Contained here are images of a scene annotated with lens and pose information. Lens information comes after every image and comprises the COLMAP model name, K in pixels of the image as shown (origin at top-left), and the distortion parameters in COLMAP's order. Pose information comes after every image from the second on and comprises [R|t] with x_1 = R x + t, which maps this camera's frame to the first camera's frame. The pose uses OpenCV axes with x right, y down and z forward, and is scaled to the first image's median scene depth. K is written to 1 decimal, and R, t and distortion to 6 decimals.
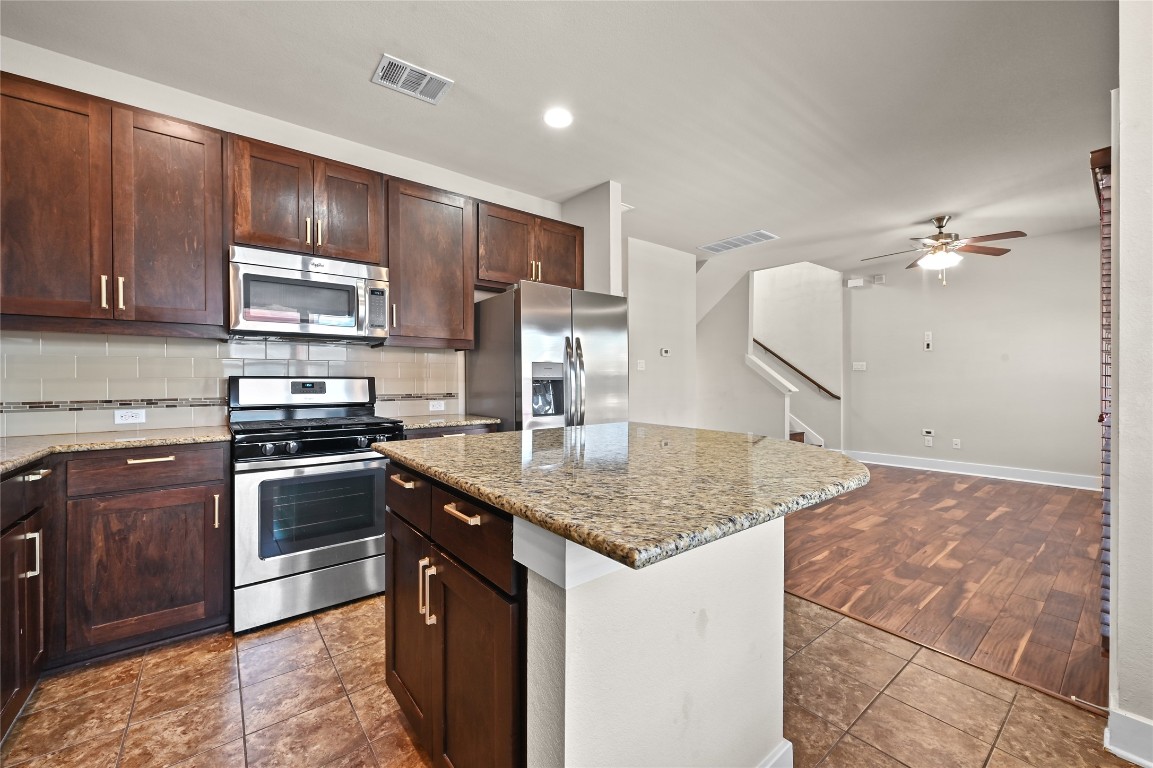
lens RADIAL K [[457.9, 0, 576.4], [0, 457.9, 384.1], [0, 0, 1]] dist [0.000723, 0.000298]
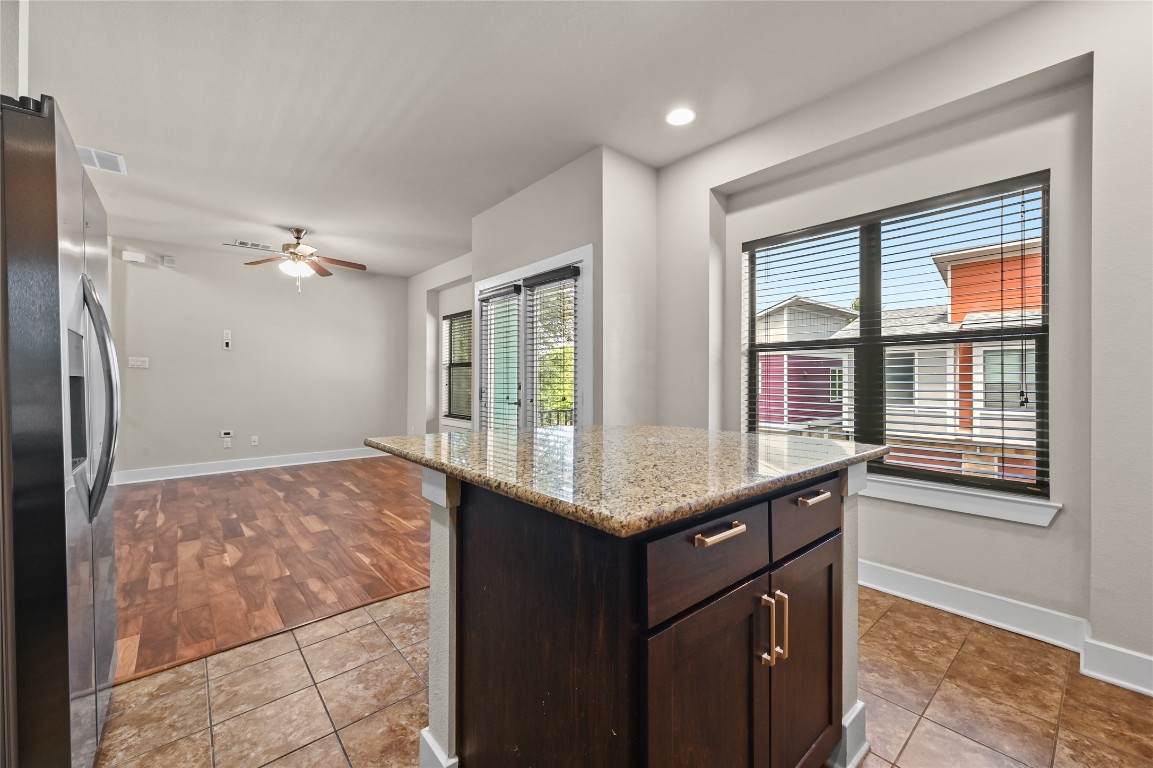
lens RADIAL K [[457.9, 0, 578.1], [0, 457.9, 373.8], [0, 0, 1]] dist [0.000723, 0.000298]
pose [[-0.038220, 0.014036, 0.999171, -0.318835], [0.009116, 0.999865, -0.013697, -0.001073], [-0.999228, 0.008585, -0.038343, 0.391821]]
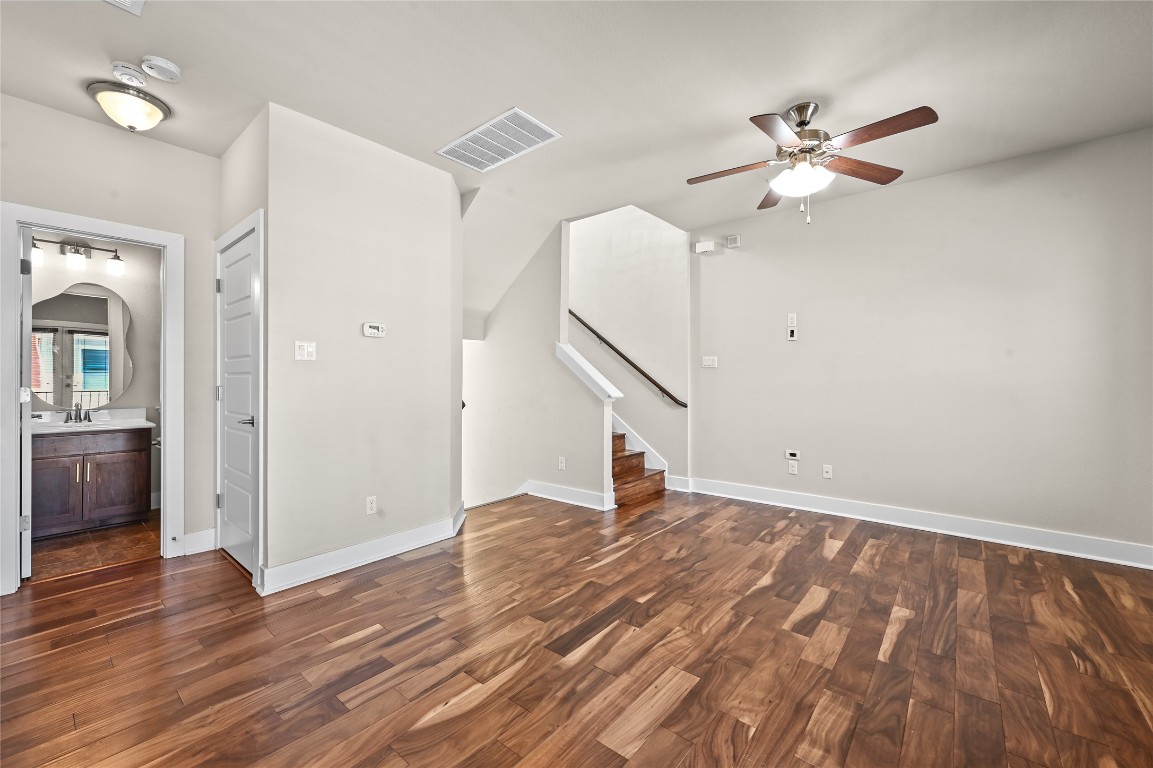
lens RADIAL K [[457.9, 0, 578.5], [0, 457.9, 377.5], [0, 0, 1]] dist [0.000723, 0.000298]
pose [[0.980991, 0.006191, 0.193955, 0.407179], [-0.003878, 0.999917, -0.012306, -0.006098], [-0.194015, 0.011320, 0.980933, 0.490611]]
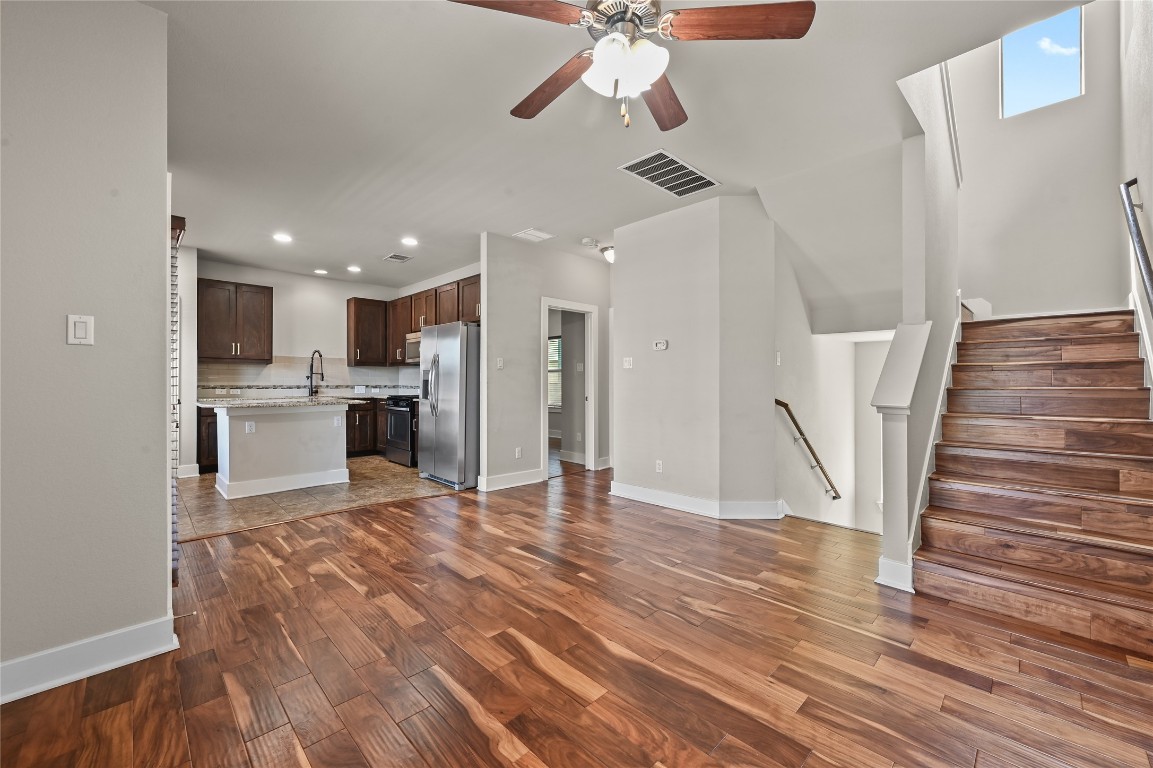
lens RADIAL K [[457.9, 0, 579.0], [0, 457.9, 381.0], [0, 0, 1]] dist [0.000723, 0.000298]
pose [[0.097333, 0.002789, -0.995248, 1.205527], [-0.008092, 0.999965, 0.002011, -0.007588], [0.995219, 0.007858, 0.097352, 0.954076]]
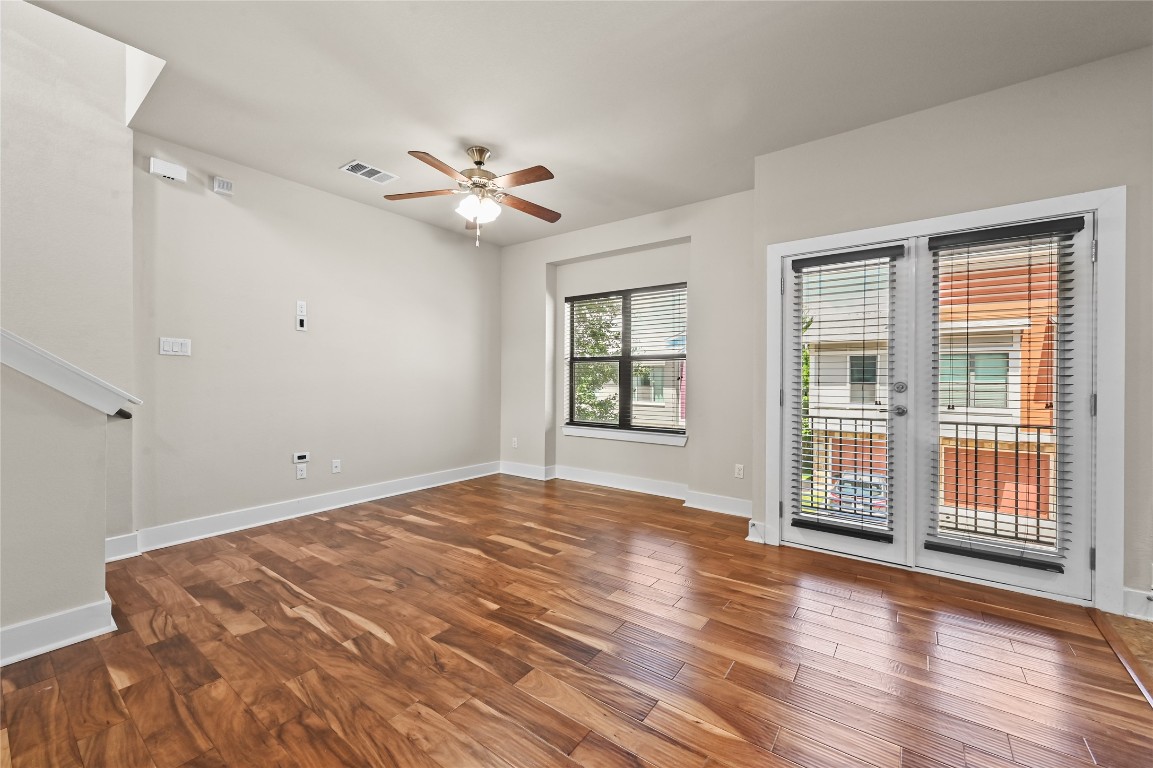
lens RADIAL K [[457.9, 0, 579.6], [0, 457.9, 378.5], [0, 0, 1]] dist [0.000723, 0.000298]
pose [[-0.251045, 0.003707, 0.967968, 0.060641], [0.003593, 0.999989, -0.002898, -0.002174], [-0.967969, 0.002751, -0.251056, 1.057234]]
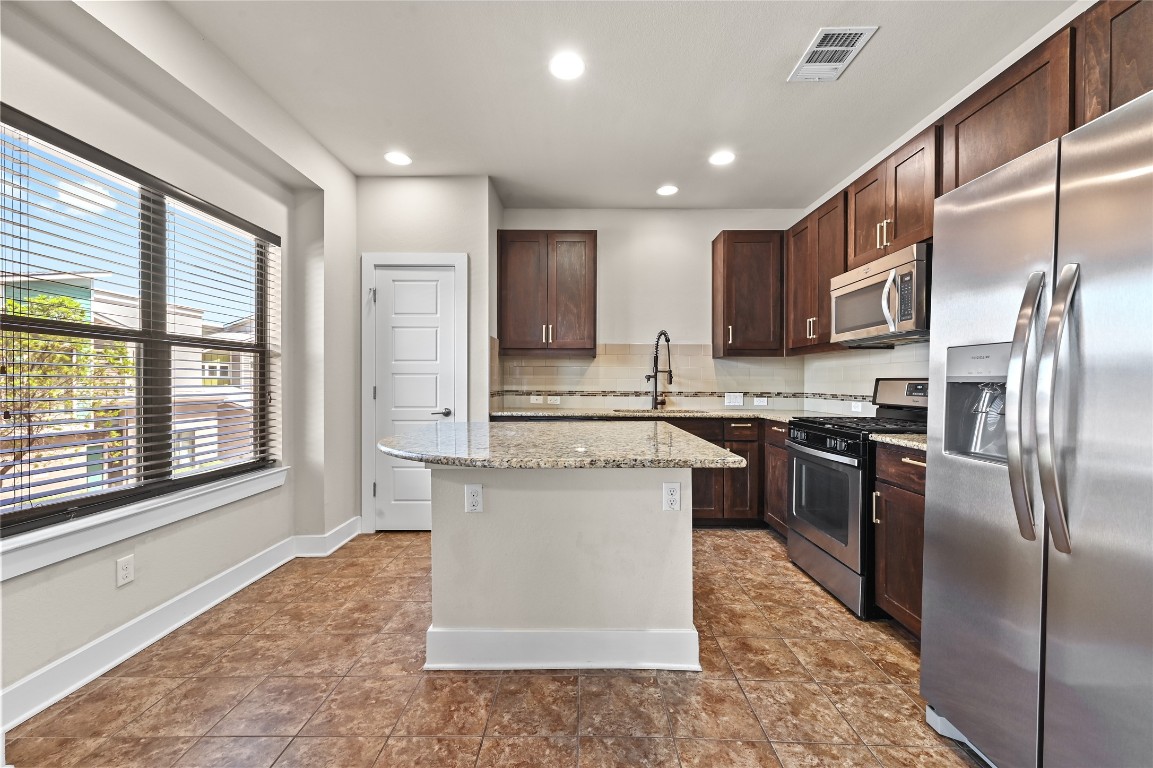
lens RADIAL K [[457.9, 0, 576.1], [0, 457.9, 385.1], [0, 0, 1]] dist [0.000723, 0.000298]
pose [[-0.633676, 0.006314, -0.773573, 0.373536], [-0.005515, 0.999904, 0.012679, -0.005735], [0.773579, 0.012300, -0.633580, 0.658827]]
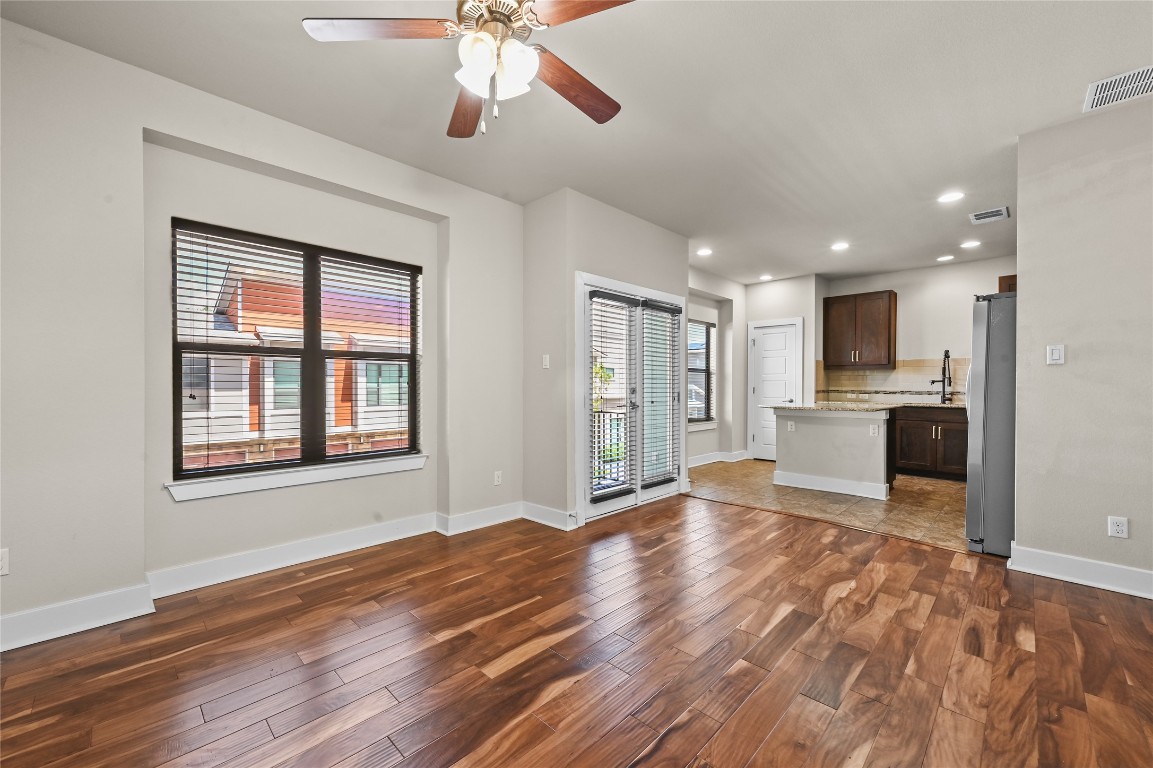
lens RADIAL K [[457.9, 0, 574.3], [0, 457.9, 389.4], [0, 0, 1]] dist [0.000723, 0.000298]
pose [[-0.993672, 0.002210, -0.112300, 0.795883], [0.000490, 0.999882, 0.015336, -0.009097], [0.112321, 0.015184, -0.993556, 1.428498]]
